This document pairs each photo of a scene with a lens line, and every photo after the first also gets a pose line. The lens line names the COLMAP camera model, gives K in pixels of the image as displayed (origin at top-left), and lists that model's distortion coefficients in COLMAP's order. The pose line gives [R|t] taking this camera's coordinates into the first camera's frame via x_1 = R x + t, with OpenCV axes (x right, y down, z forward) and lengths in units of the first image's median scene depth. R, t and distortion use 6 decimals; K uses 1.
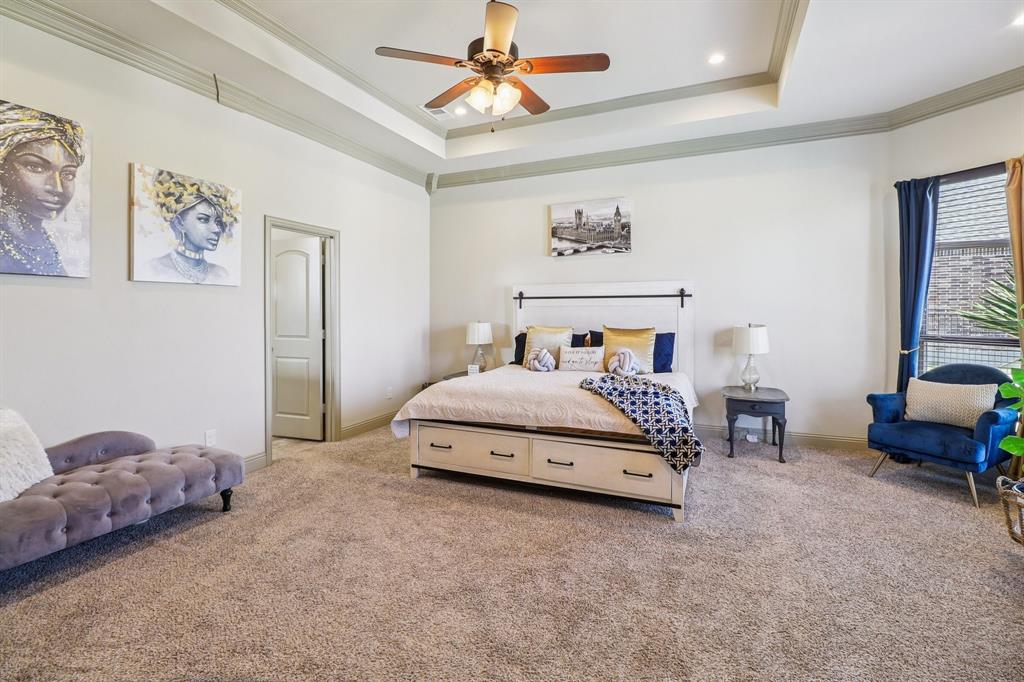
lens RADIAL K [[481.5, 0, 504.1], [0, 481.5, 310.4], [0, 0, 1]] dist [0.000497, -0.014067]
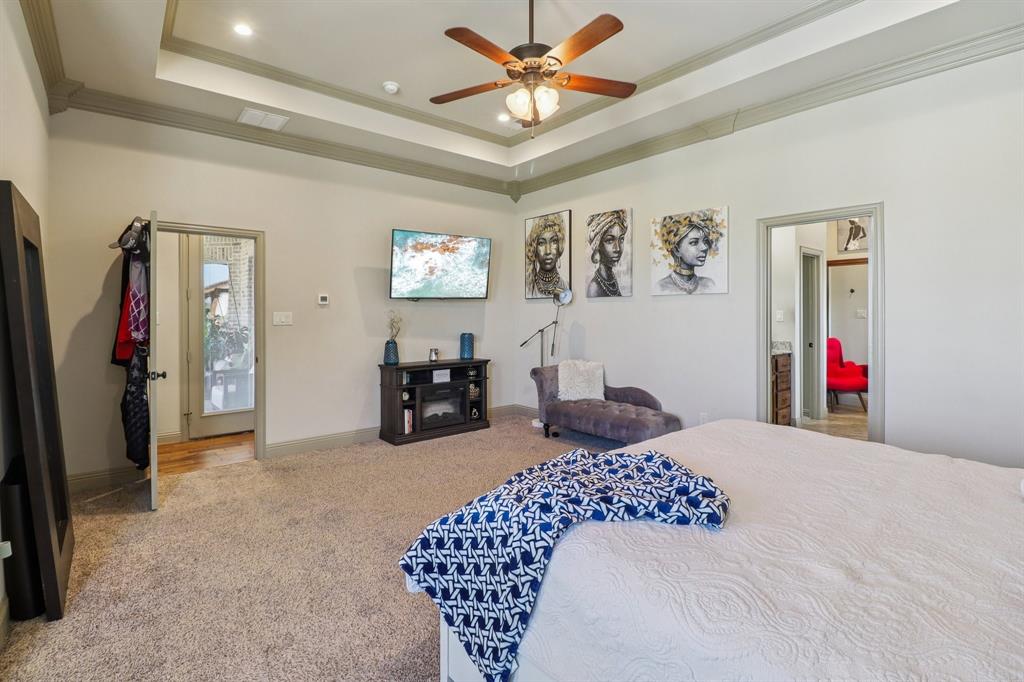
lens RADIAL K [[481.5, 0, 504.1], [0, 481.5, 310.4], [0, 0, 1]] dist [0.000497, -0.014067]
pose [[-0.457969, -0.013158, -0.888871, 0.728815], [-0.006926, 0.999913, -0.011233, 0.005441], [0.888941, 0.001012, -0.458021, 1.151961]]
